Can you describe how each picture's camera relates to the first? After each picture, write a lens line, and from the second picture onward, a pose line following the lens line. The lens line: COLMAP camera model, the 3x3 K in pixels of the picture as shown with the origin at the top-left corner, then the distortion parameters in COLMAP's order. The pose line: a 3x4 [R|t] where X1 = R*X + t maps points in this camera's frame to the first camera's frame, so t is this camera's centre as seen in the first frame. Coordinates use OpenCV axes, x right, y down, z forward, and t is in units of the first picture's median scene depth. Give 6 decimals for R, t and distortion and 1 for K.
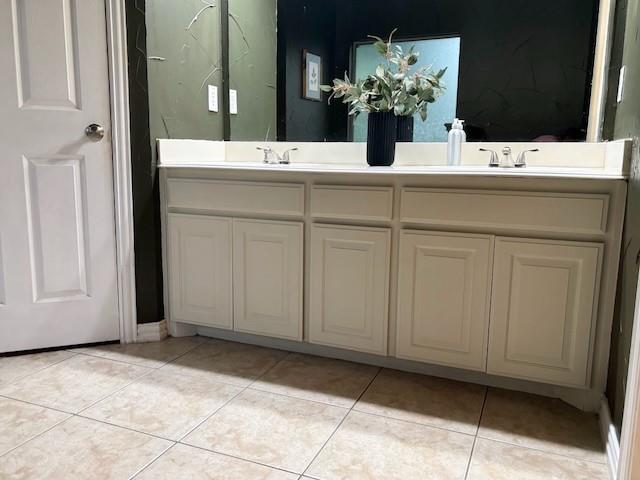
lens RADIAL K [[490.9, 0, 318.8], [0, 490.9, 238.3], [0, 0, 1]] dist [0.044209, -0.047118]
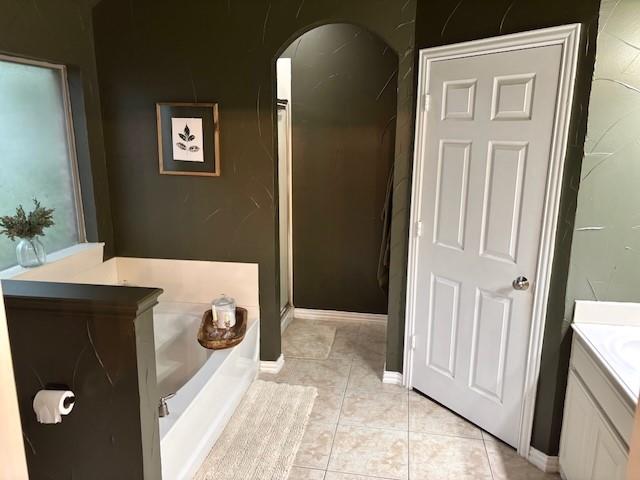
lens RADIAL K [[490.9, 0, 319.4], [0, 490.9, 239.4], [0, 0, 1]] dist [0.044209, -0.047118]
pose [[0.215390, 0.213772, -0.952842, 0.562899], [-0.169720, 0.969090, 0.179052, -0.448438], [0.961666, 0.123150, 0.245014, 0.218756]]
